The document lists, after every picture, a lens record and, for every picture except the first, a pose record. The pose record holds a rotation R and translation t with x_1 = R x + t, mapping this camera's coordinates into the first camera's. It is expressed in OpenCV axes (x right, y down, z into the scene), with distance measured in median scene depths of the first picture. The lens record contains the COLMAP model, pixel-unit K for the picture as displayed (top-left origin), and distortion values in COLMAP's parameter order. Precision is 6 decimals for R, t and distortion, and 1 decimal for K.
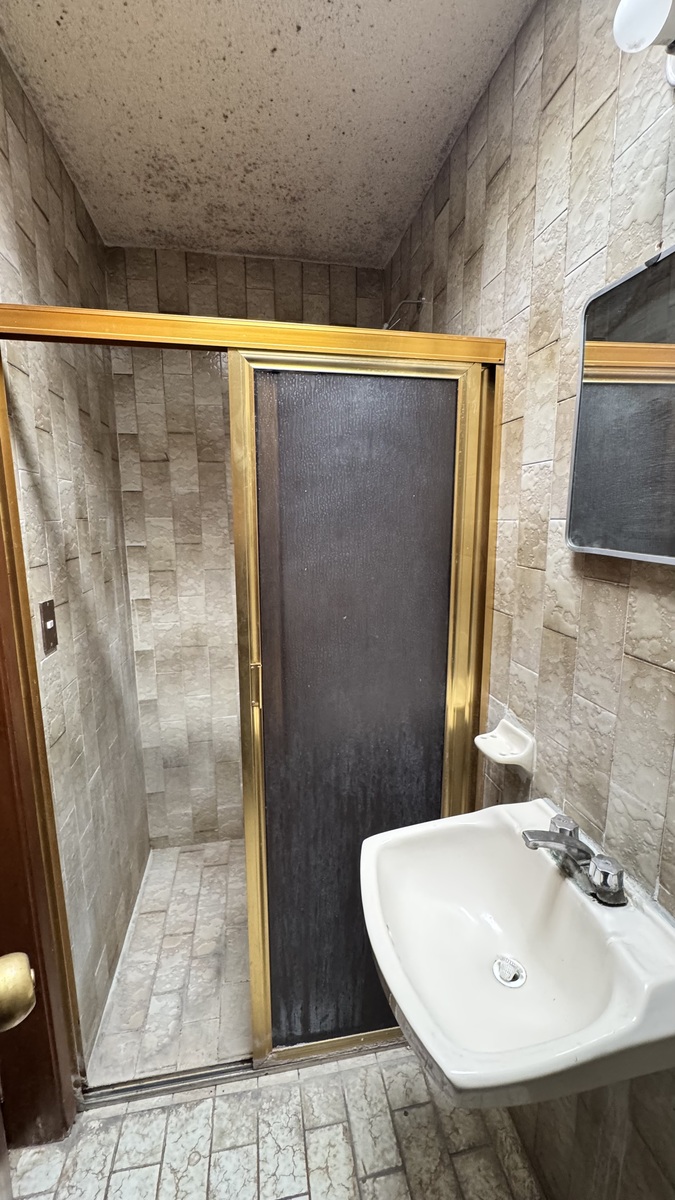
lens RADIAL K [[479.3, 0, 336.3], [0, 479.3, 598.5], [0, 0, 1]] dist [-0.000165, -0.000462]
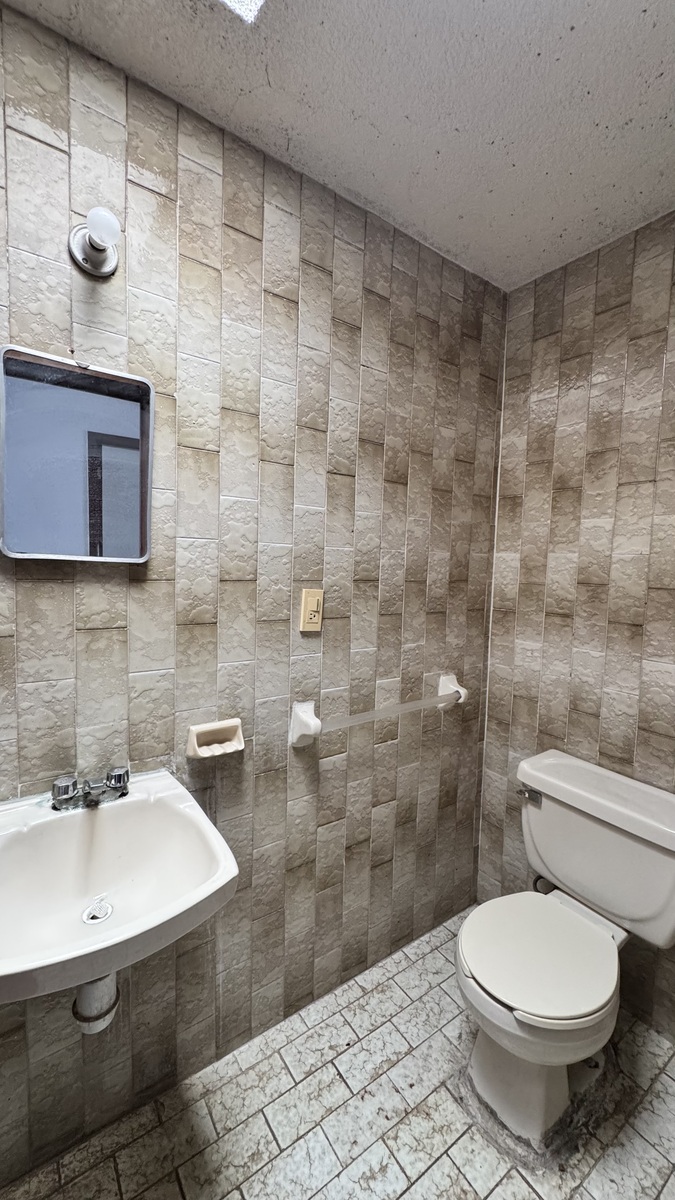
lens RADIAL K [[479.3, 0, 339.7], [0, 479.3, 601.6], [0, 0, 1]] dist [-0.000165, -0.000462]
pose [[-0.422795, -0.079116, 0.902765, -0.935168], [0.127770, 0.981027, 0.145814, -0.068595], [-0.897173, 0.176995, -0.404665, 0.846570]]
